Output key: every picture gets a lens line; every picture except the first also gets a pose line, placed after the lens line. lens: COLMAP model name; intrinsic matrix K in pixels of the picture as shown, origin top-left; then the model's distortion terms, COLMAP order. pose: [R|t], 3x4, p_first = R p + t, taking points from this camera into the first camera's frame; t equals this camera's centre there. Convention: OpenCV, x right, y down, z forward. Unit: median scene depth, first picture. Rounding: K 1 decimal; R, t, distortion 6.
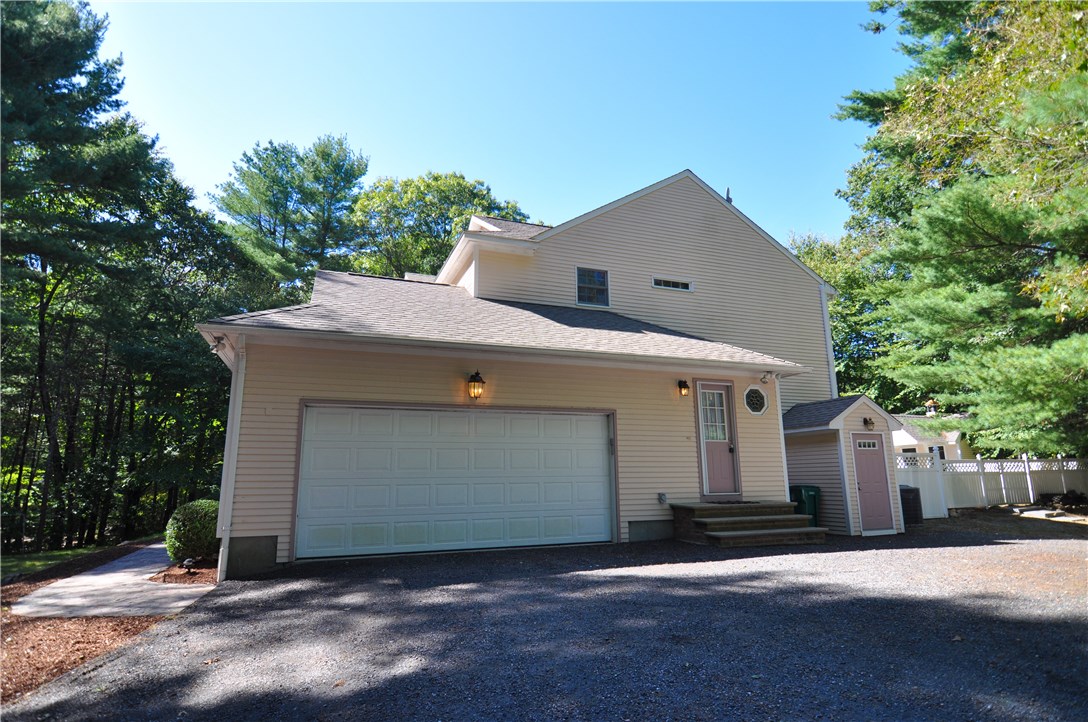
lens RADIAL K [[571.0, 0, 544.0], [0, 571.0, 361.0], [0, 0, 1]] dist [-0.000382, -0.017449]
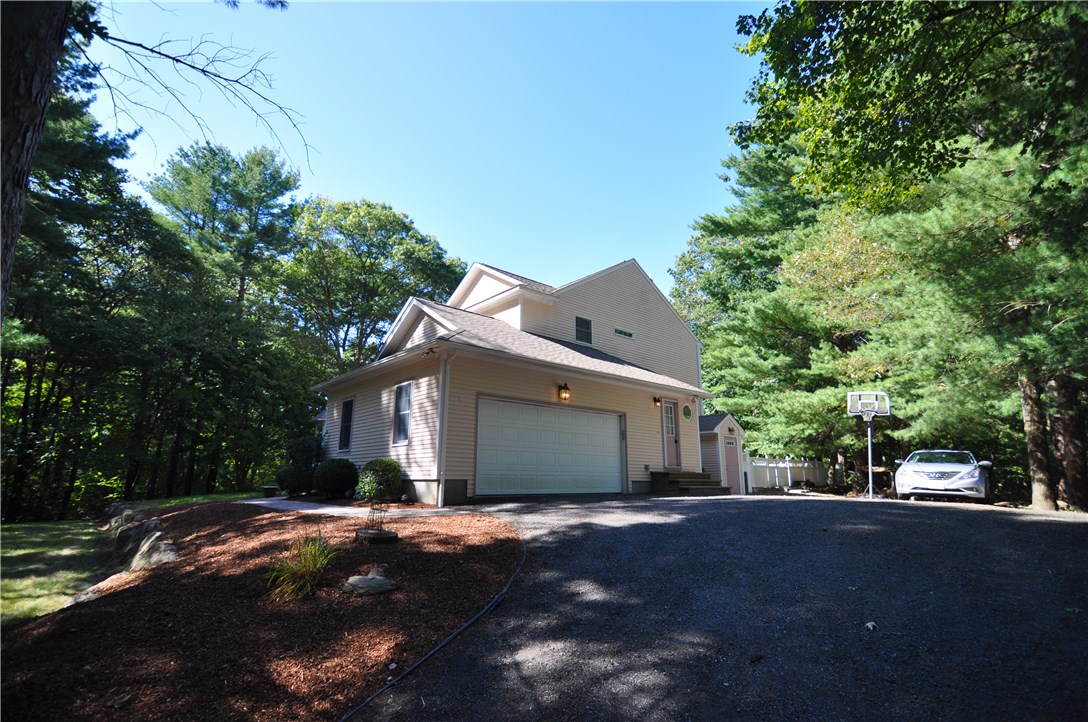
lens RADIAL K [[520.0, 0, 544.0], [0, 520.0, 361.0], [0, 0, 1]] dist [-0.007973, -0.007868]
pose [[0.937634, 0.091921, 0.335252, -0.403044], [-0.081890, 0.995671, -0.043967, 0.015571], [-0.337842, 0.013771, 0.941102, -0.211374]]
